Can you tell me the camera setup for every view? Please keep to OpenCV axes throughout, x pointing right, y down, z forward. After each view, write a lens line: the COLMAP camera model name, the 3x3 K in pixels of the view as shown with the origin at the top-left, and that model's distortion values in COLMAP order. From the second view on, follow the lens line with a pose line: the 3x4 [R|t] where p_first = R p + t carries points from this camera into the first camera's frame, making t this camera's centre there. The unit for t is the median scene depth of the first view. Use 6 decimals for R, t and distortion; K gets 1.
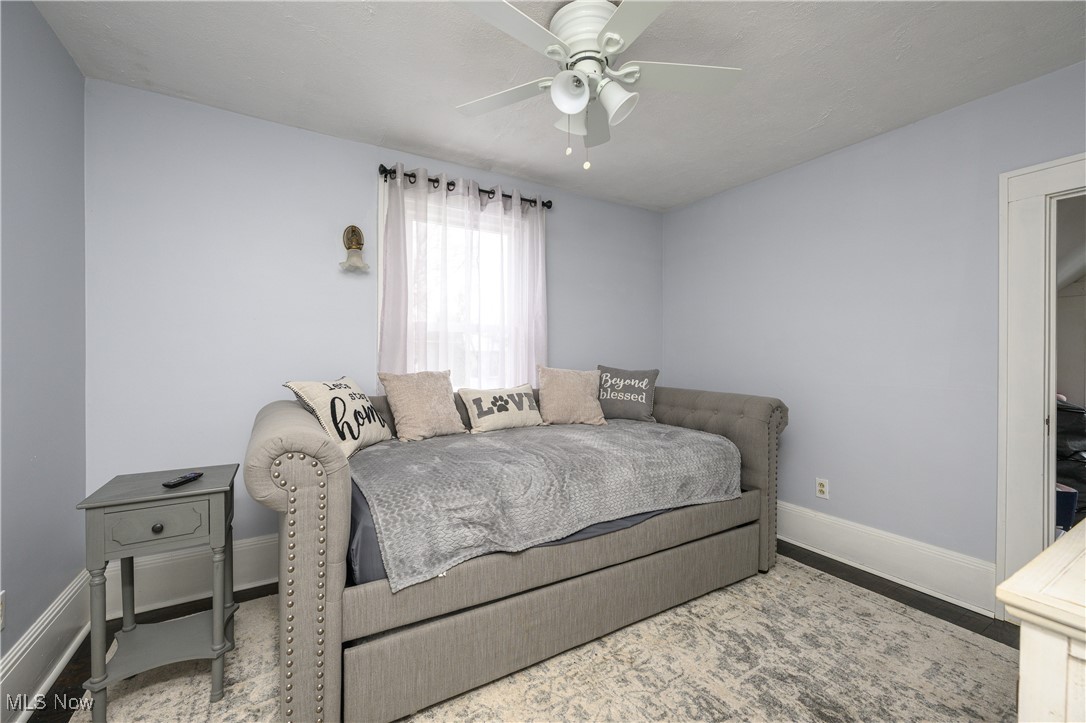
lens RADIAL K [[431.8, 0, 540.0], [0, 431.8, 361.3], [0, 0, 1]] dist [-0.001102, -0.000369]
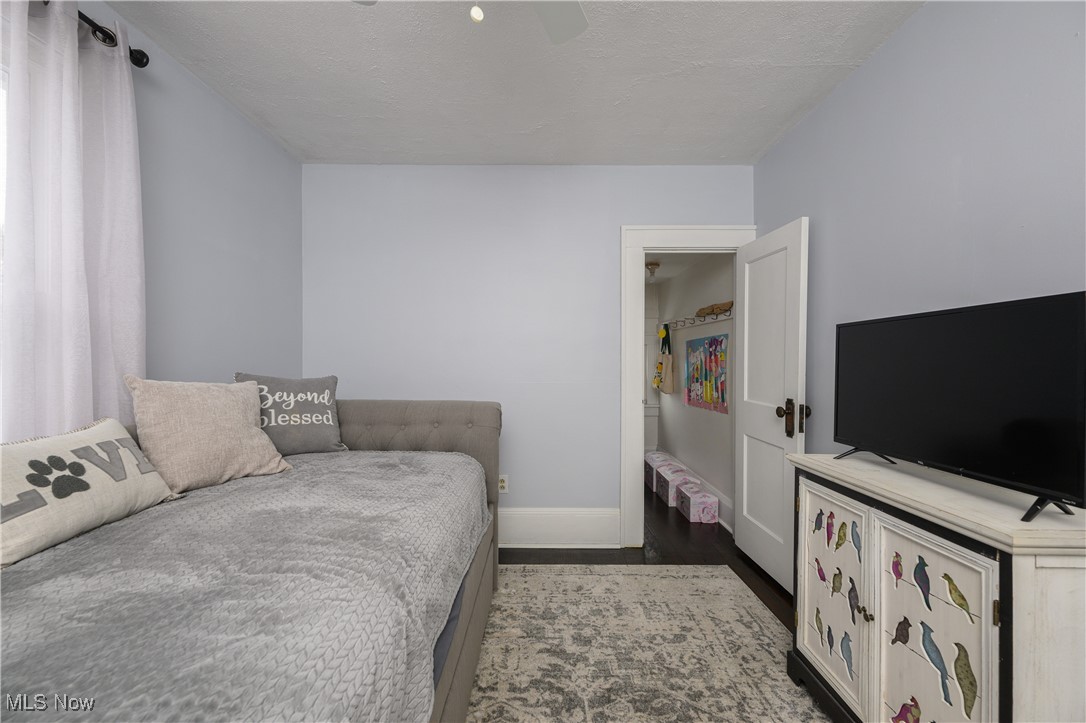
lens RADIAL K [[431.8, 0, 538.8], [0, 431.8, 359.9], [0, 0, 1]] dist [-0.001102, -0.000369]
pose [[0.519093, -0.006508, 0.854693, -0.199867], [0.011161, 0.999937, 0.000835, -0.006275], [-0.854645, 0.009106, 0.519133, 0.396411]]
